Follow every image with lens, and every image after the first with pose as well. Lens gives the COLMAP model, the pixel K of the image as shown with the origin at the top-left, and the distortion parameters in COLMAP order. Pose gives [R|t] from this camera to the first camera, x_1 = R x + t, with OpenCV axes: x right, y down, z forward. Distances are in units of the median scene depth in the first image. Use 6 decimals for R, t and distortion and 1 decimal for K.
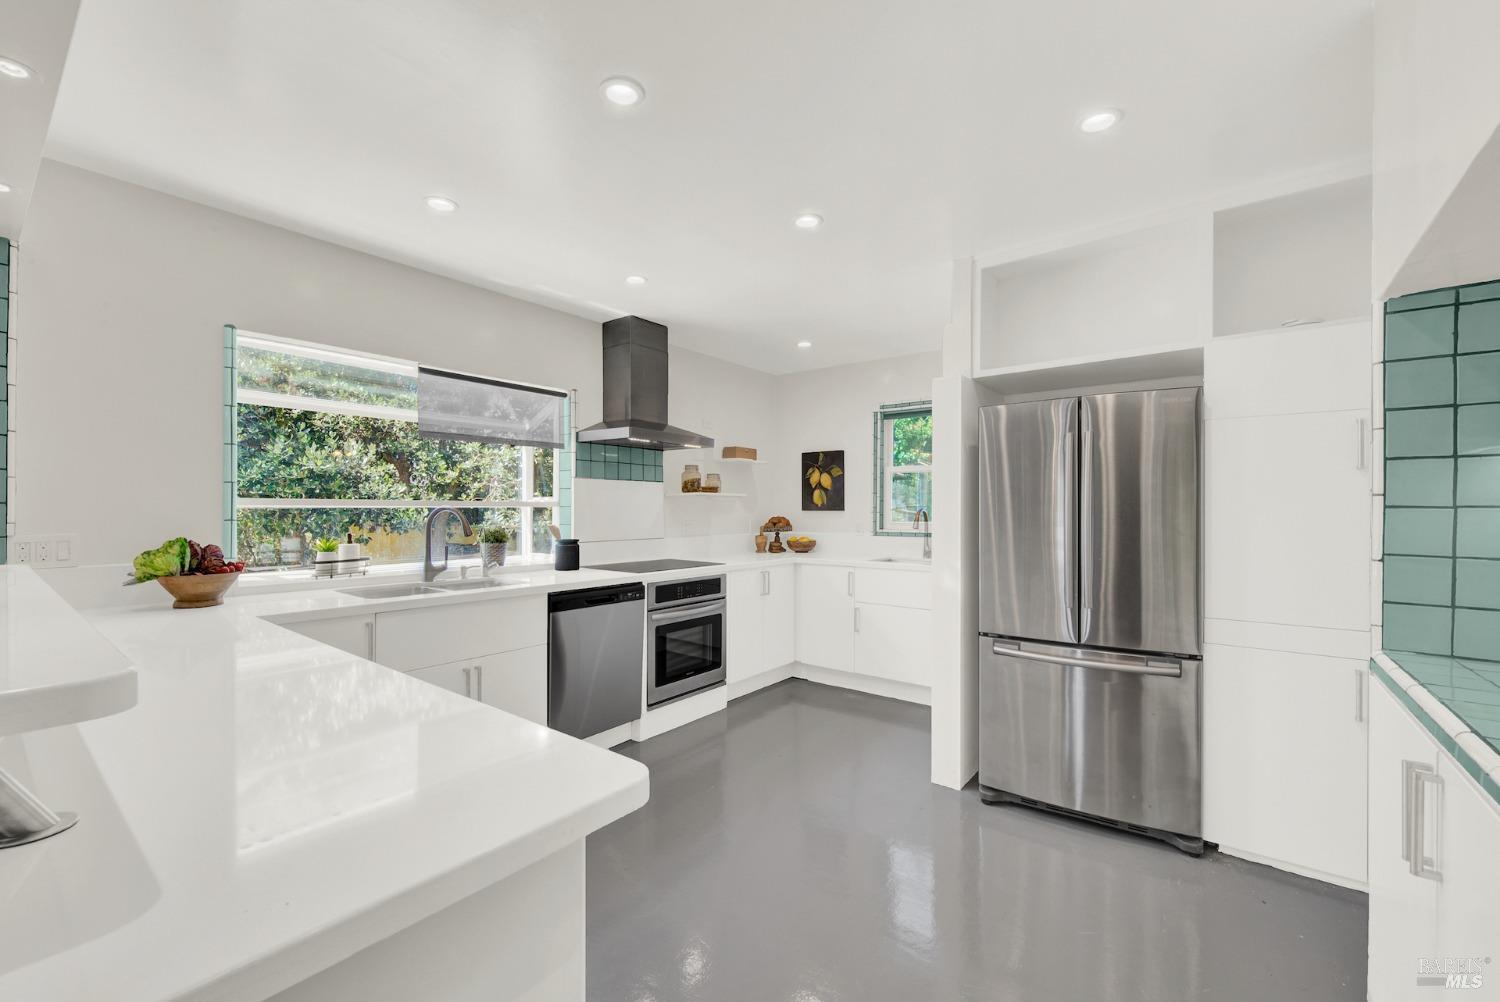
lens RADIAL K [[609.3, 0, 754.6], [0, 609.3, 509.6], [0, 0, 1]] dist [0.002582, -0.002523]
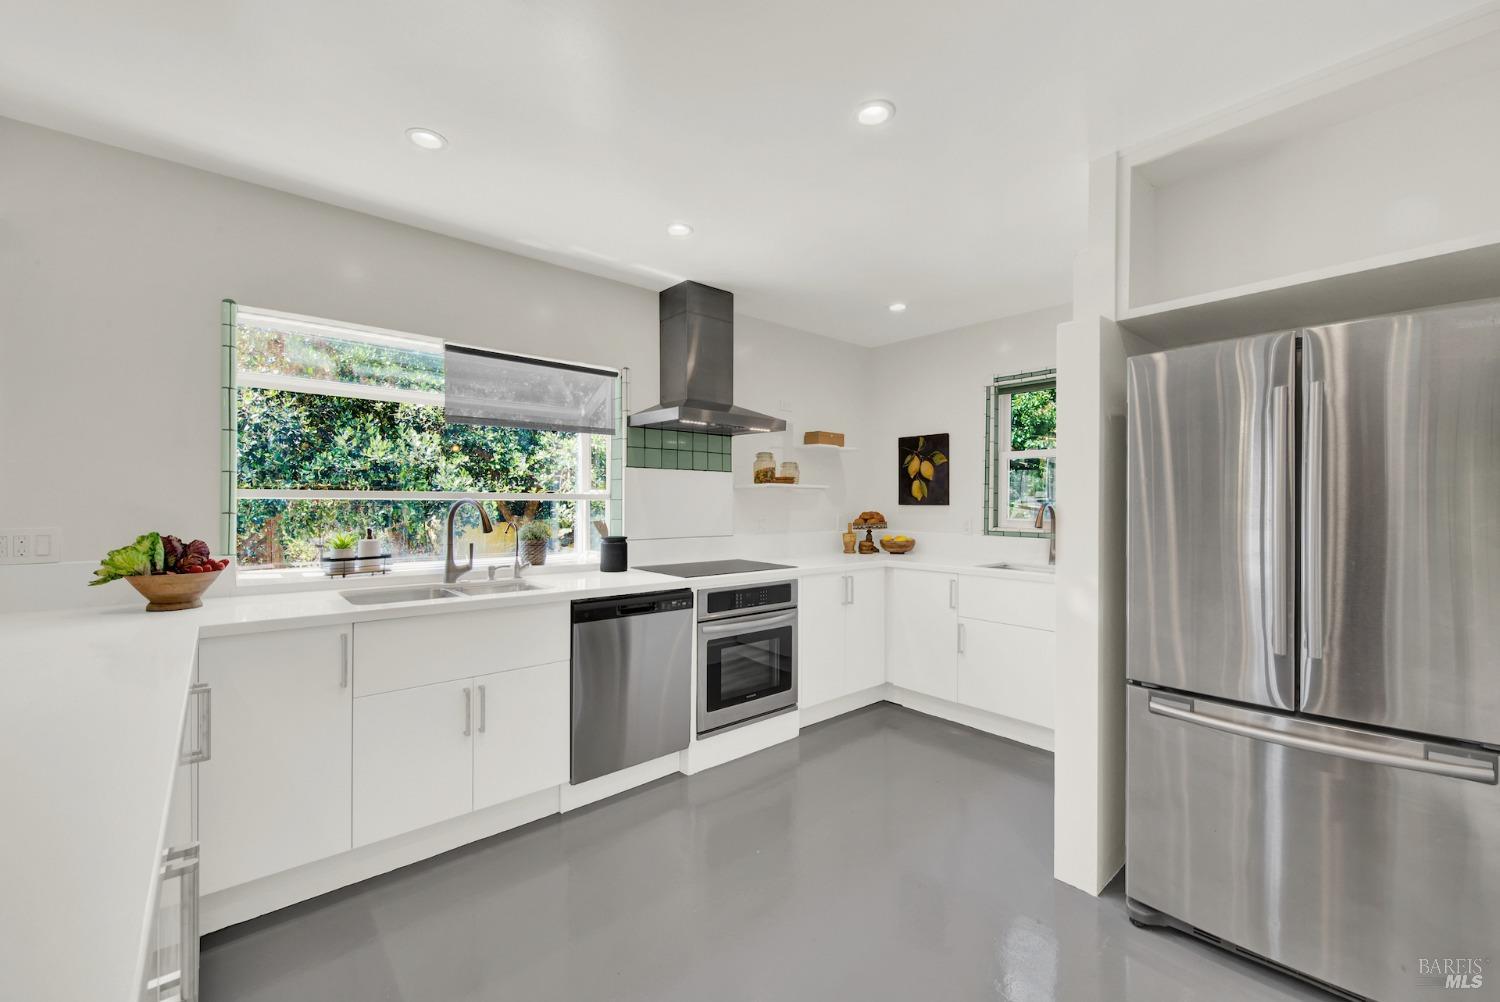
lens RADIAL K [[609.3, 0, 754.8], [0, 609.3, 503.1], [0, 0, 1]] dist [0.002582, -0.002523]
pose [[0.981814, 0.002801, -0.189826, 0.062823], [-0.002973, 0.999995, -0.000620, 0.000305], [0.189823, 0.001173, 0.981818, 0.178188]]
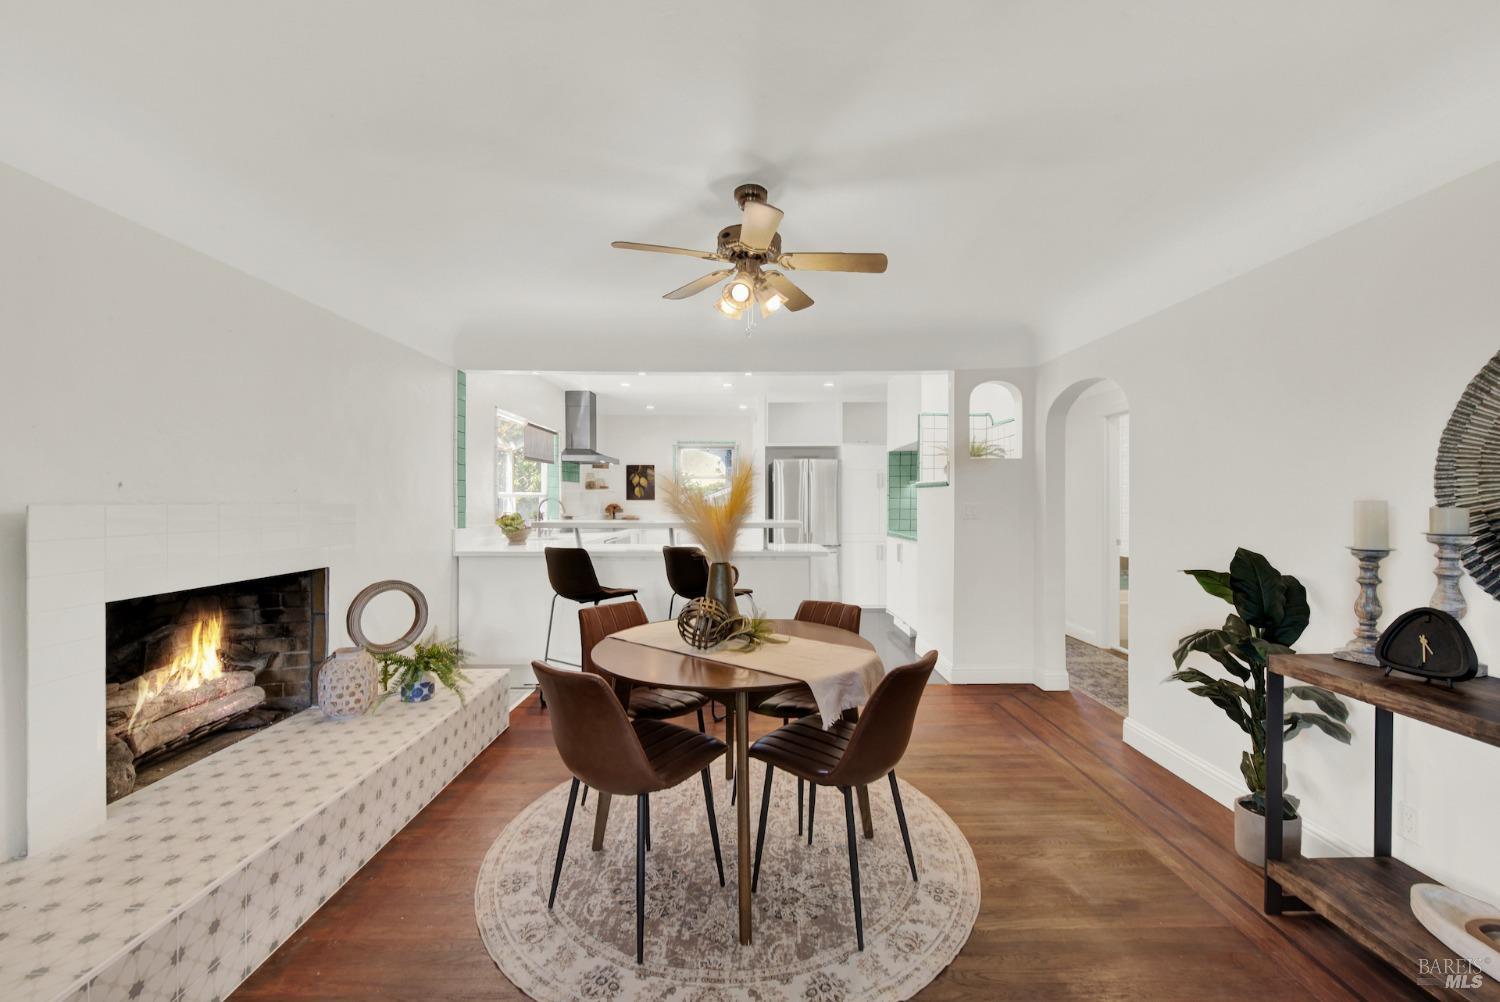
lens RADIAL K [[609.3, 0, 746.7], [0, 609.3, 501.0], [0, 0, 1]] dist [0.002582, -0.002523]
pose [[0.787298, -0.003843, 0.616560, -1.037073], [0.000984, 0.999987, 0.004976, -0.003968], [-0.616571, -0.003310, 0.787292, -0.766104]]
